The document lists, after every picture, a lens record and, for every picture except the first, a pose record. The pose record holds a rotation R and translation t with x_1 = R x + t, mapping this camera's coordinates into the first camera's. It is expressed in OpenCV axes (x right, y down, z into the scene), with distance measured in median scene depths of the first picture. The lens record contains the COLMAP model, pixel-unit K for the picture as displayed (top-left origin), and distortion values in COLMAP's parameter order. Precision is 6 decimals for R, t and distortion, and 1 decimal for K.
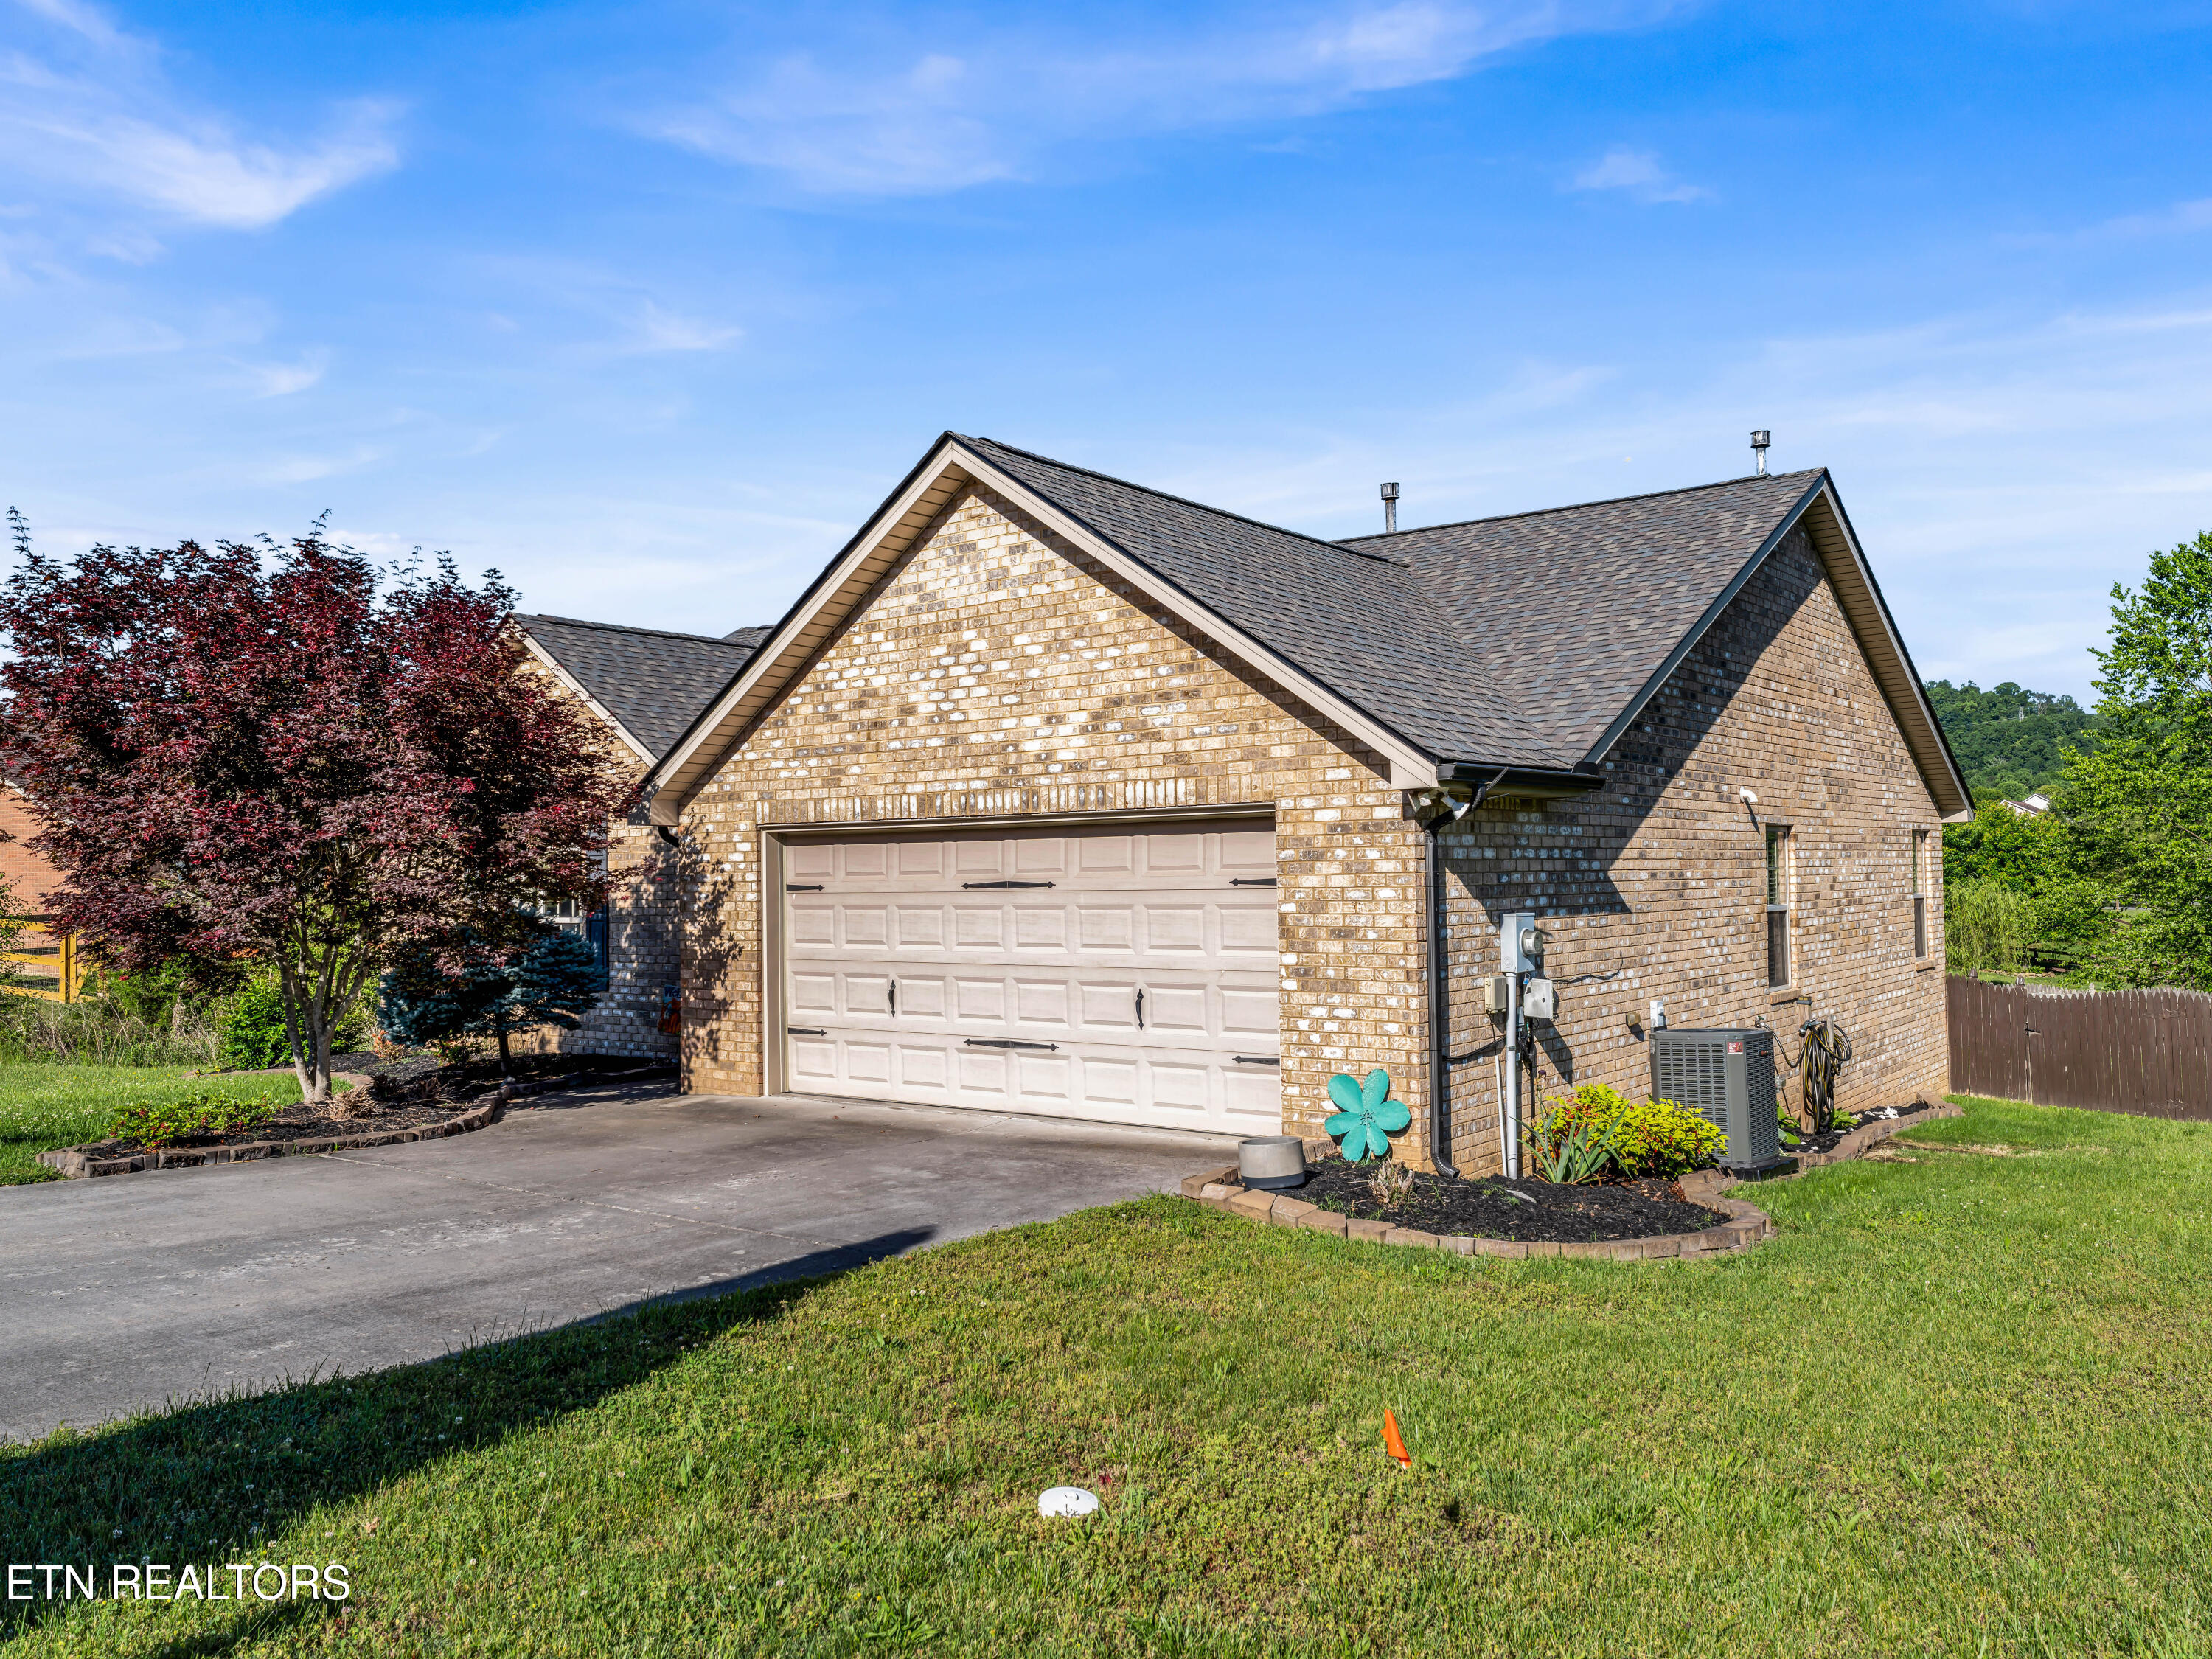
lens RADIAL K [[1648.1, 0, 1150.6], [0, 1648.1, 794.4], [0, 0, 1]] dist [0.021200, 0.012591]
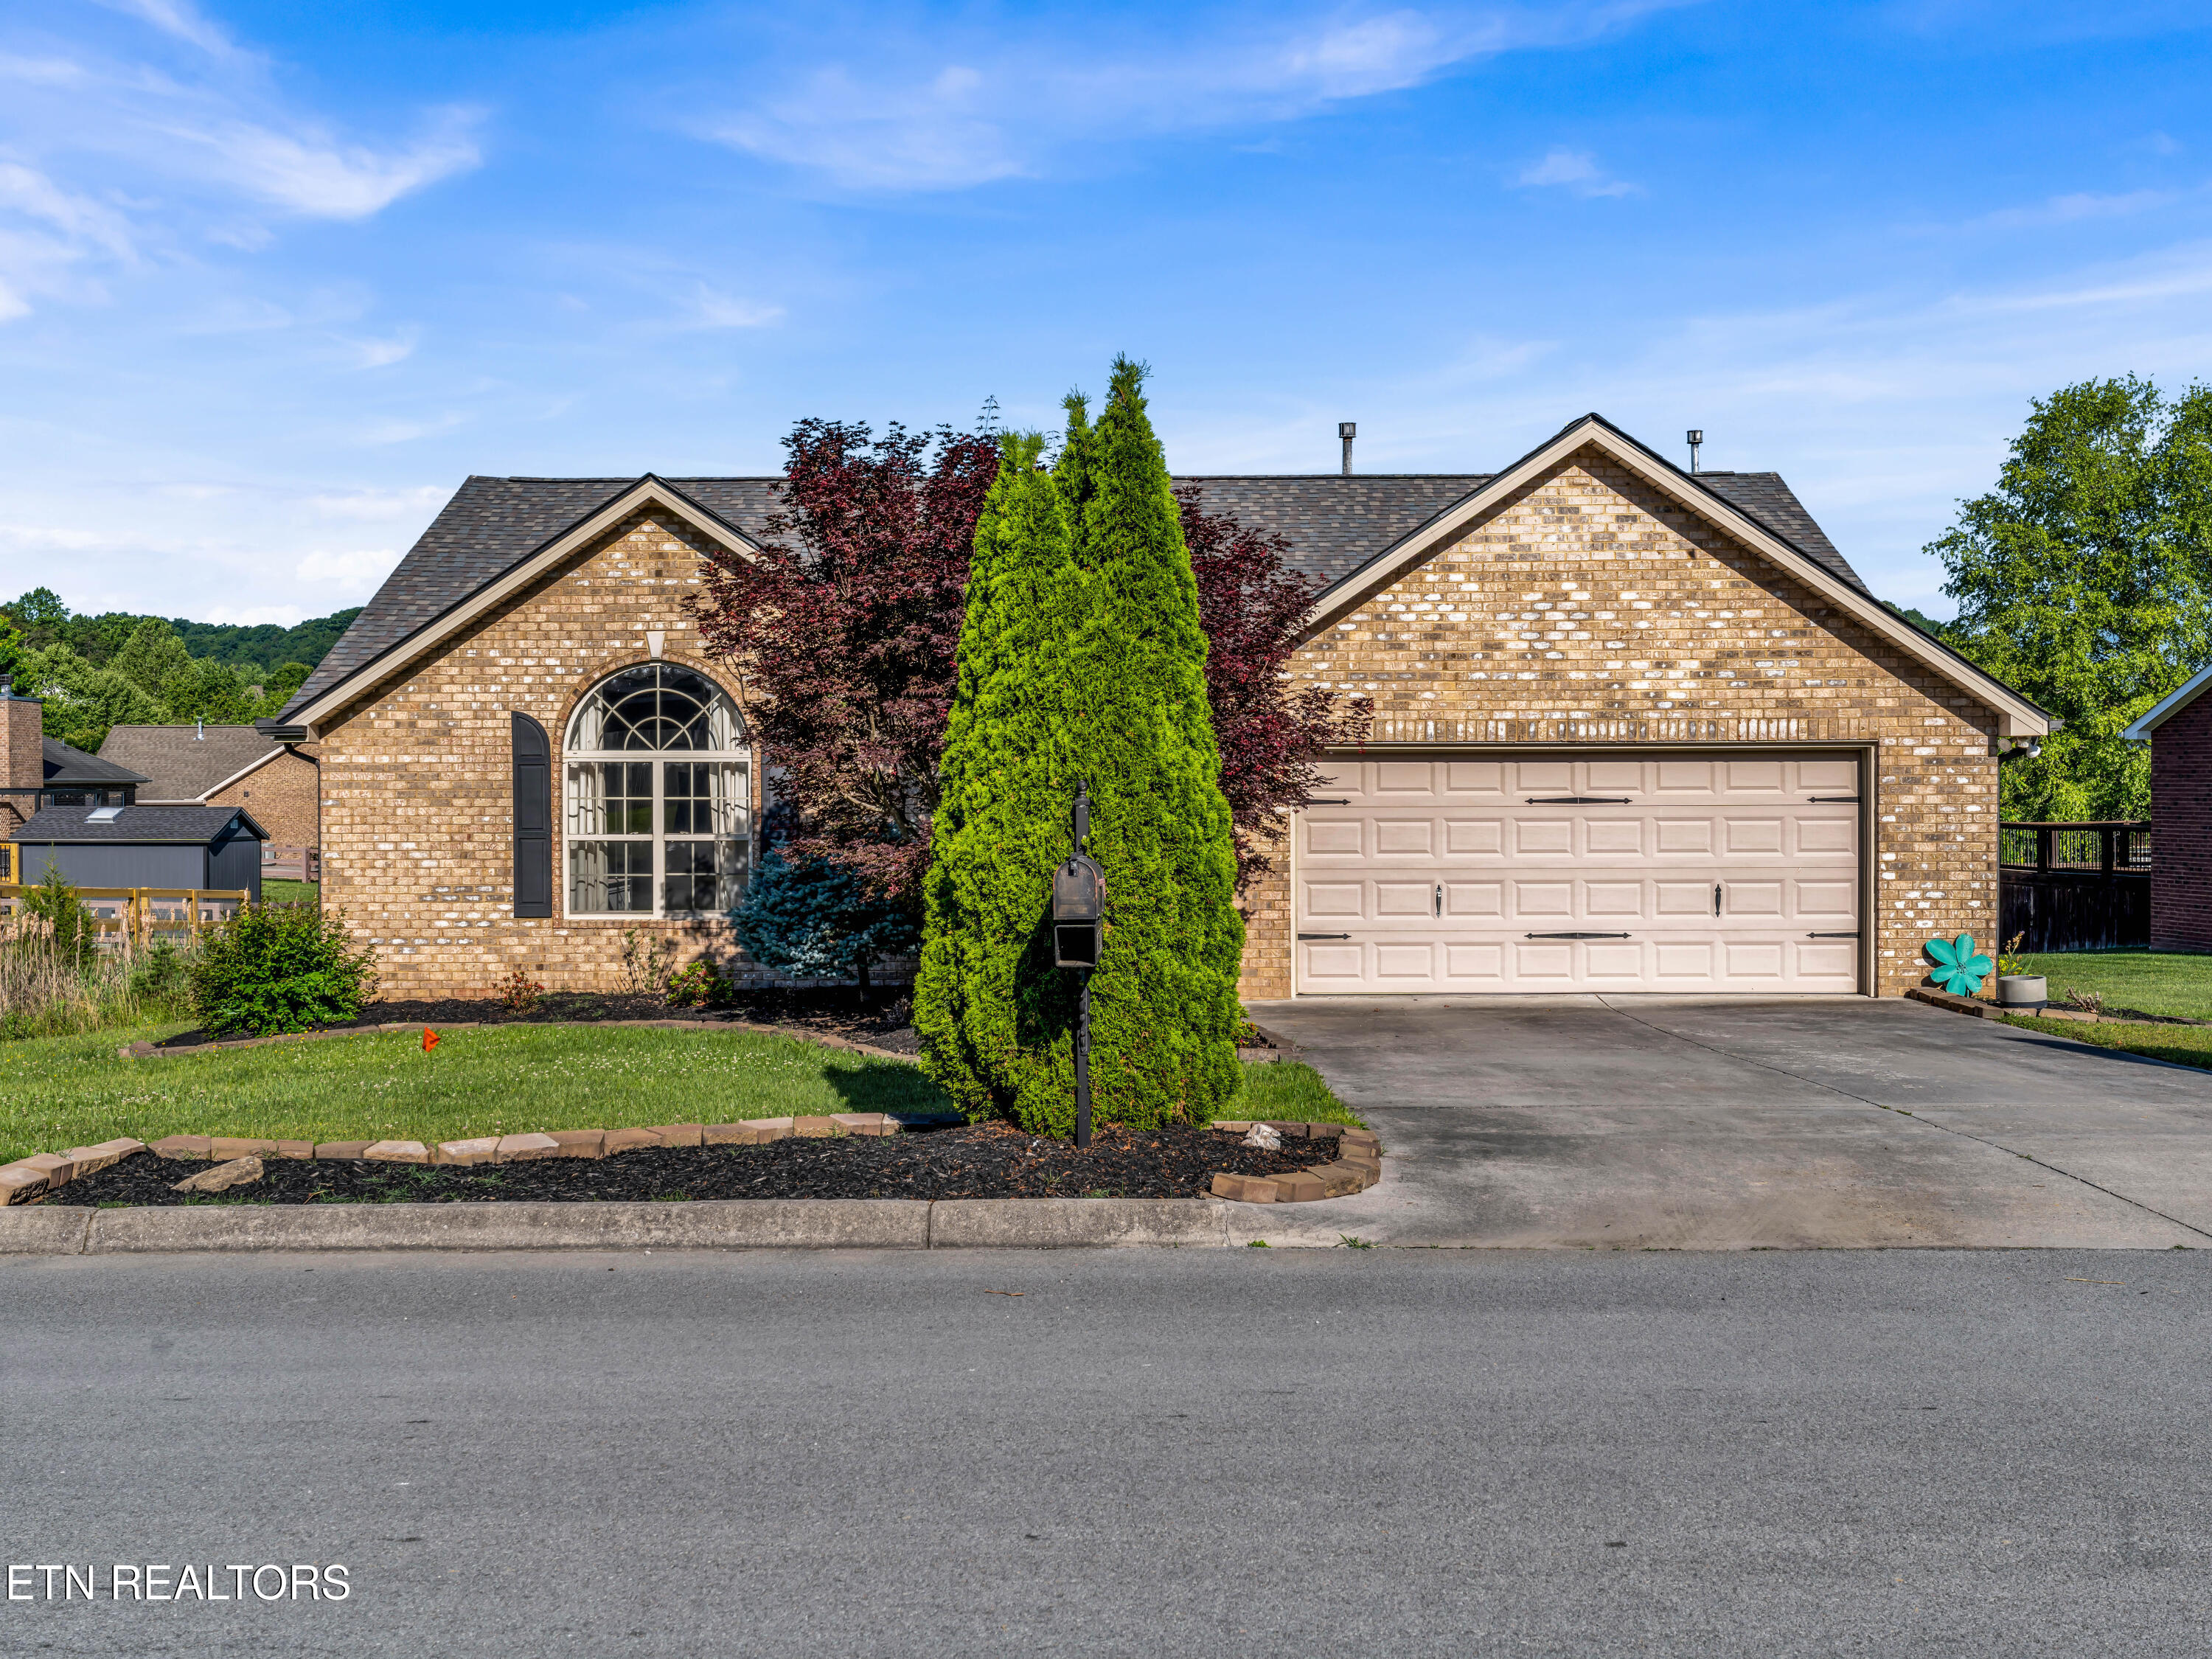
lens RADIAL K [[2108.7, 0, 1108.9], [0, 2108.7, 787.7], [0, 0, 1]] dist [0.001042, 0.000000]
pose [[0.817284, 0.012964, 0.576089, -1.230342], [-0.036878, 0.998874, 0.029840, 0.013104], [-0.575054, -0.045633, 0.816842, -0.034095]]
